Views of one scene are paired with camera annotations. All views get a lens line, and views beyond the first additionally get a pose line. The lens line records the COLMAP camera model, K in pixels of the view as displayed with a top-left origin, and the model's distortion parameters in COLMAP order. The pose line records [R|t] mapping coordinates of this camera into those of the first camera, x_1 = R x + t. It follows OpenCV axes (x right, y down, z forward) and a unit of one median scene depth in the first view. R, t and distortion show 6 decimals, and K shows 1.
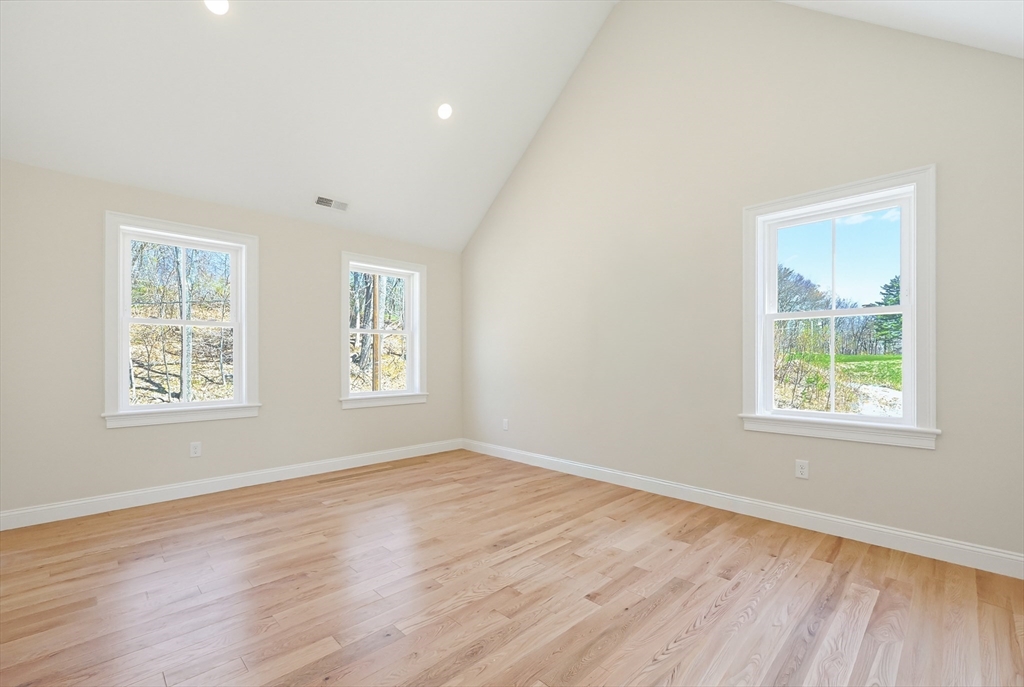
lens RADIAL K [[447.3, 0, 514.5], [0, 447.3, 363.1], [0, 0, 1]] dist [-0.001680, -0.000188]
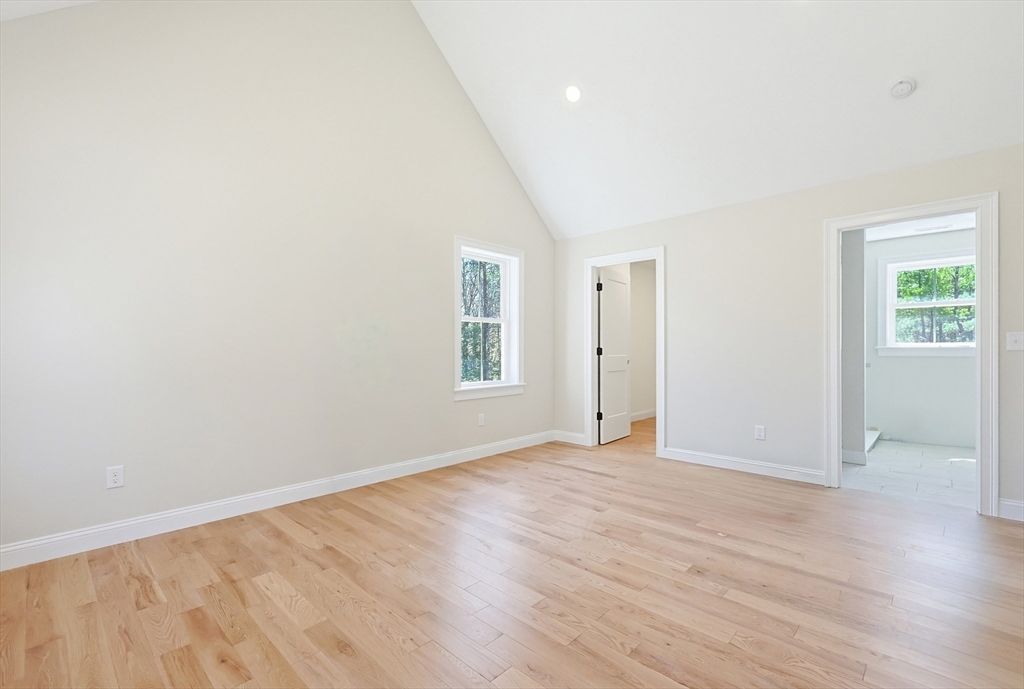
lens RADIAL K [[449.4, 0, 515.8], [0, 449.4, 346.8], [0, 0, 1]] dist [0.002201, 0.000279]
pose [[-0.041290, 0.005376, 0.999133, -0.925498], [0.006704, 0.999965, -0.005103, -0.005600], [-0.999125, 0.006488, -0.041324, 0.954721]]
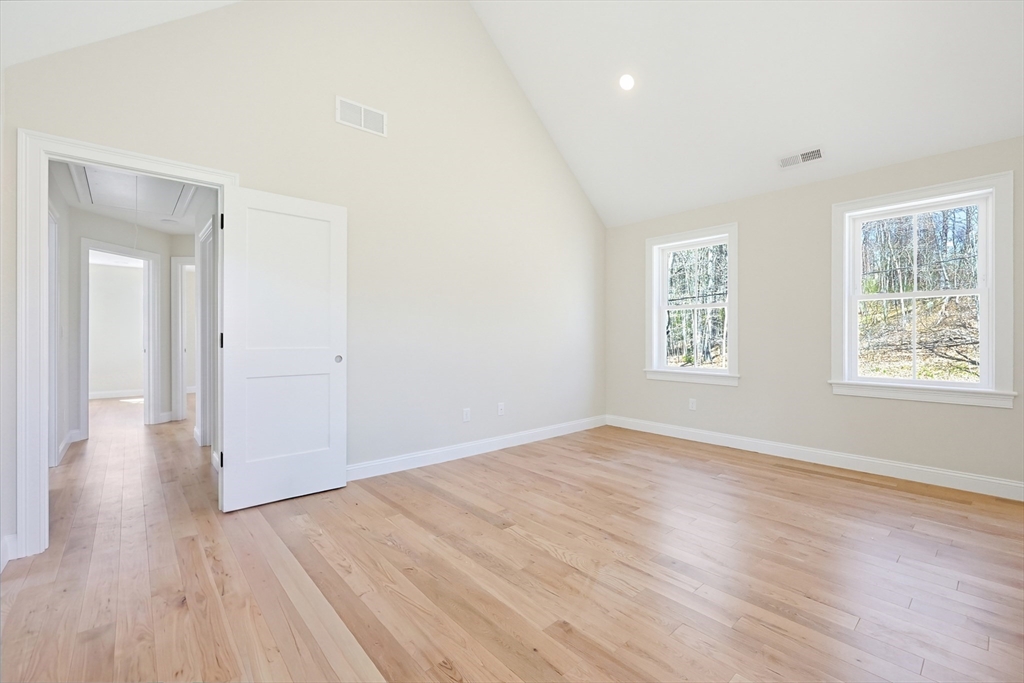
lens RADIAL K [[437.2, 0, 516.2], [0, 437.2, 340.9], [0, 0, 1]] dist [0.001808, 0.000015]
pose [[-0.056226, 0.014078, -0.998319, 0.695329], [-0.005363, 0.999882, 0.014402, -0.006023], [0.998404, 0.006164, -0.056144, 0.686855]]
